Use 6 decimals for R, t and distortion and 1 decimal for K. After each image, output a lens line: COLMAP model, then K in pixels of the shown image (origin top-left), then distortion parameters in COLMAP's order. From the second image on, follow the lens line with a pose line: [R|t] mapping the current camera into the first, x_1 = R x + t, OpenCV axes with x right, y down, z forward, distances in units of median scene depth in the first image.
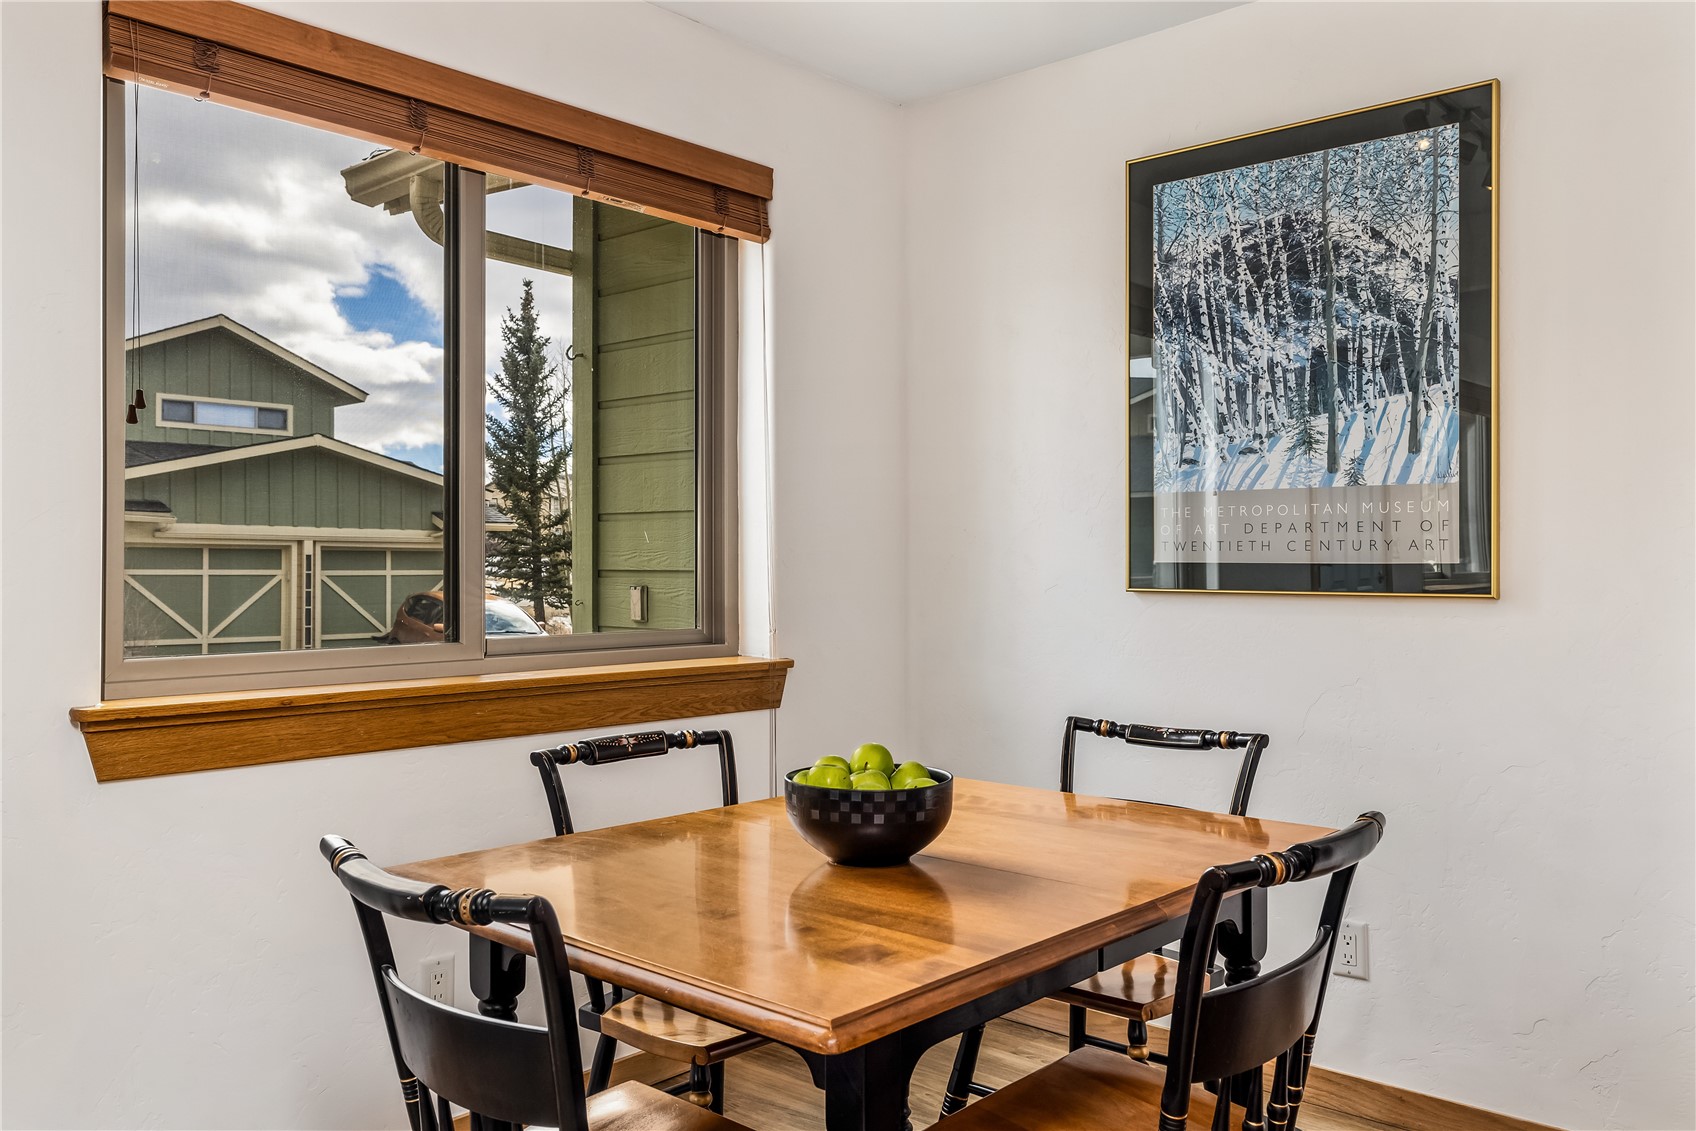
lens RADIAL K [[1311.9, 0, 846.6], [0, 1311.9, 565.3], [0, 0, 1]] dist [0.001243, -0.004960]
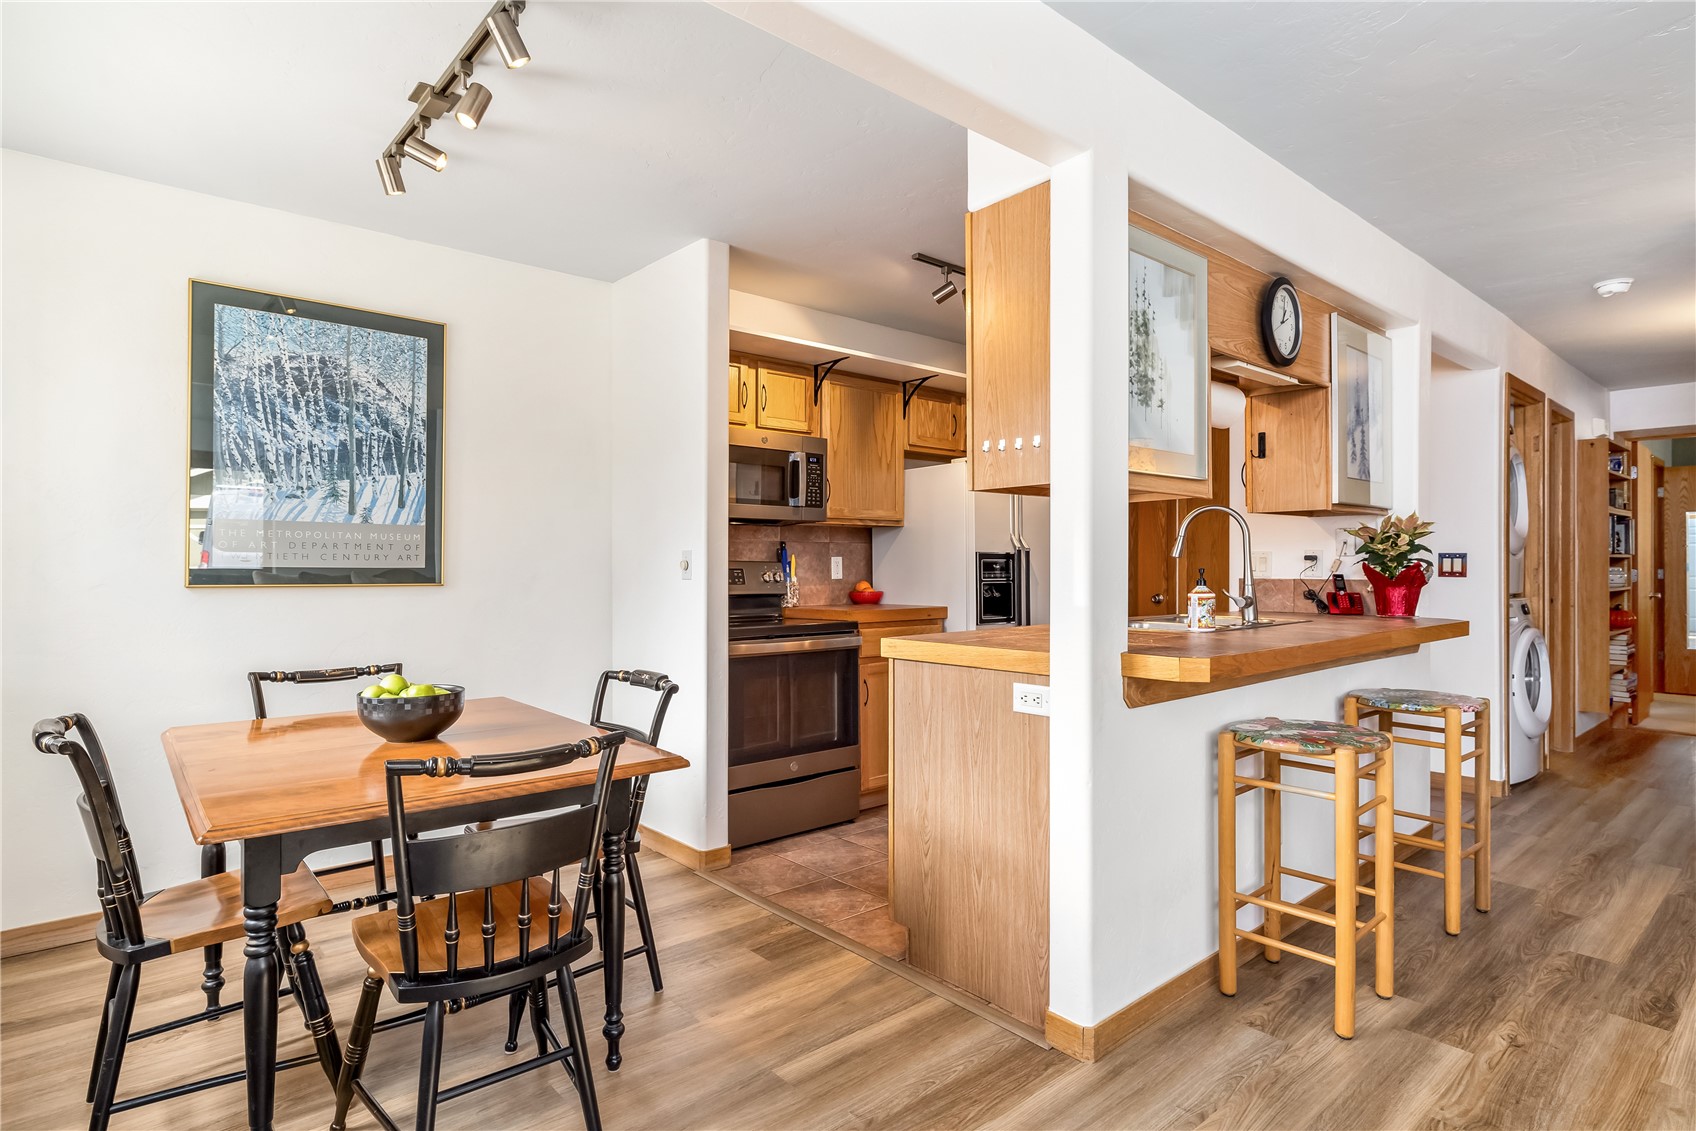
lens RADIAL K [[889.7, 0, 851.4], [0, 889.7, 565.4], [0, 0, 1]] dist [0.001196, 0.000614]
pose [[0.119812, 0.002318, 0.992794, -0.691760], [-0.001320, 0.999997, -0.002176, -0.002515], [-0.992796, -0.001050, 0.119815, 0.206401]]
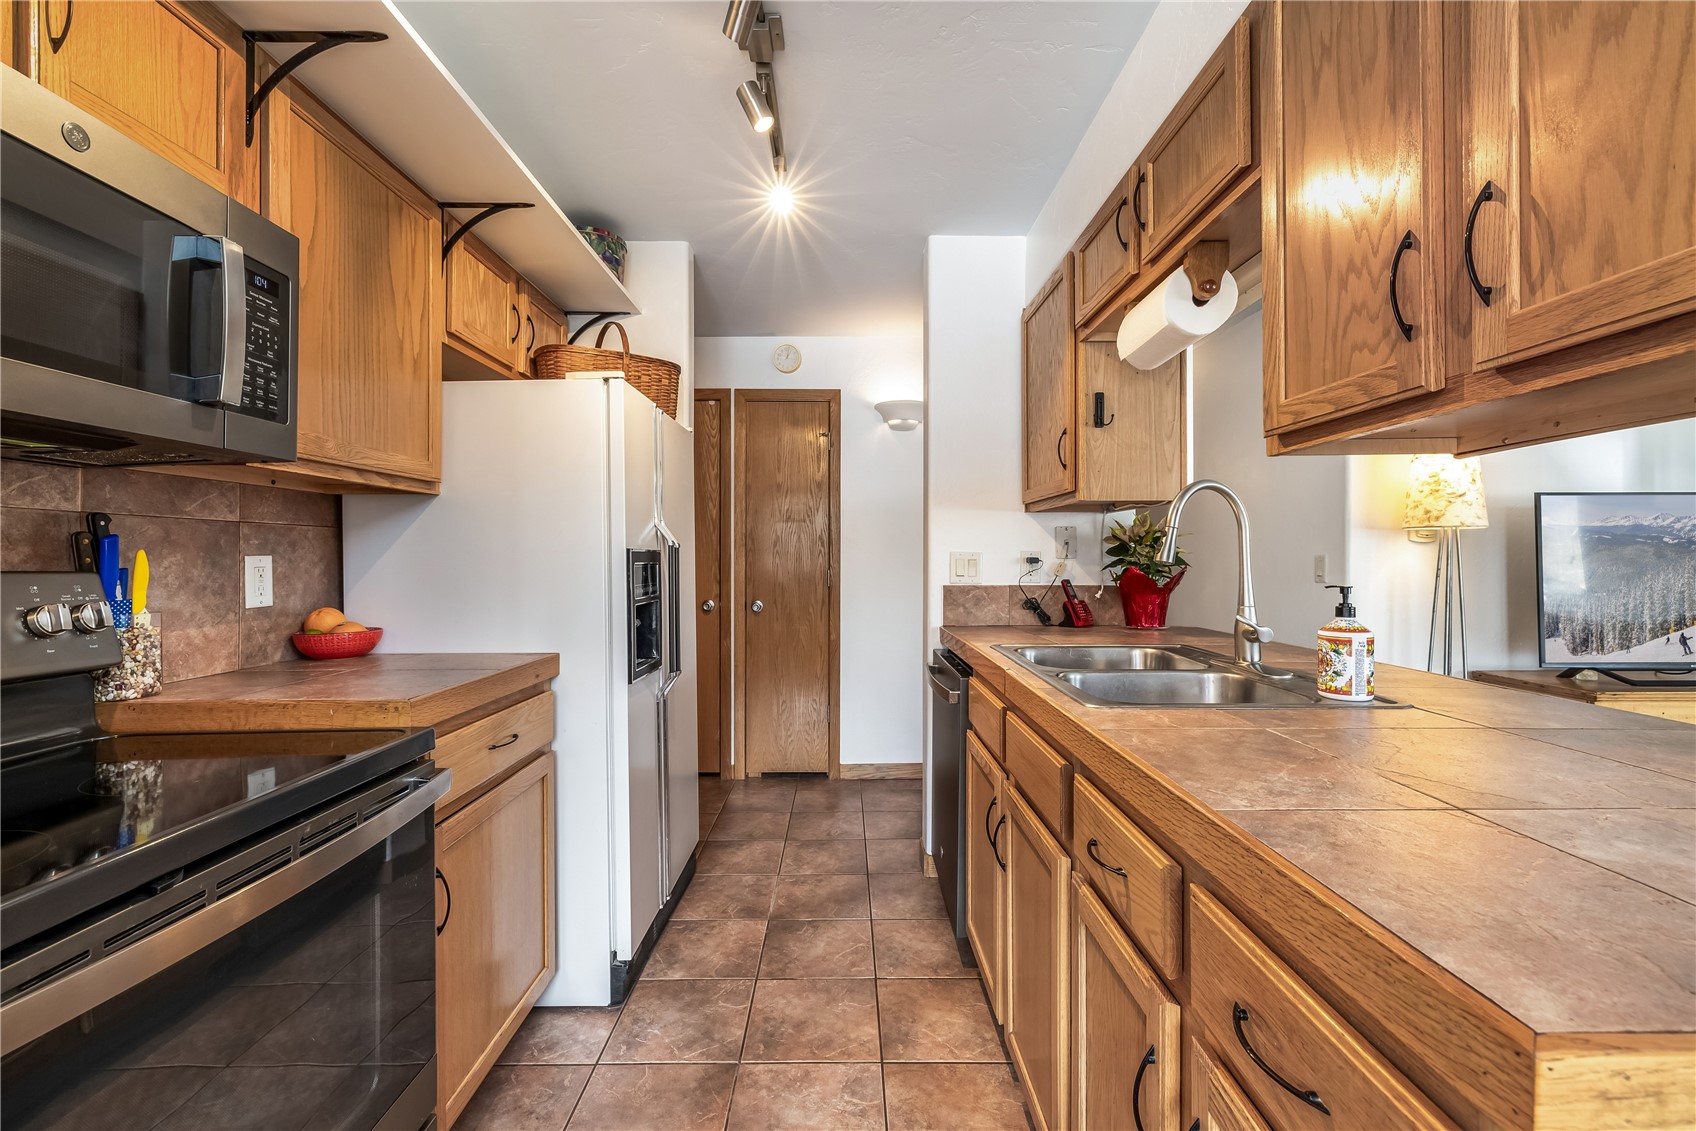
lens RADIAL K [[715.3, 0, 848.7], [0, 715.3, 557.0], [0, 0, 1]] dist [0.001475, -0.000063]
pose [[-0.669733, 0.004820, 0.742586, 0.231242], [0.001405, 0.999985, -0.005224, -0.018068], [-0.742601, -0.002455, -0.669730, 0.471444]]
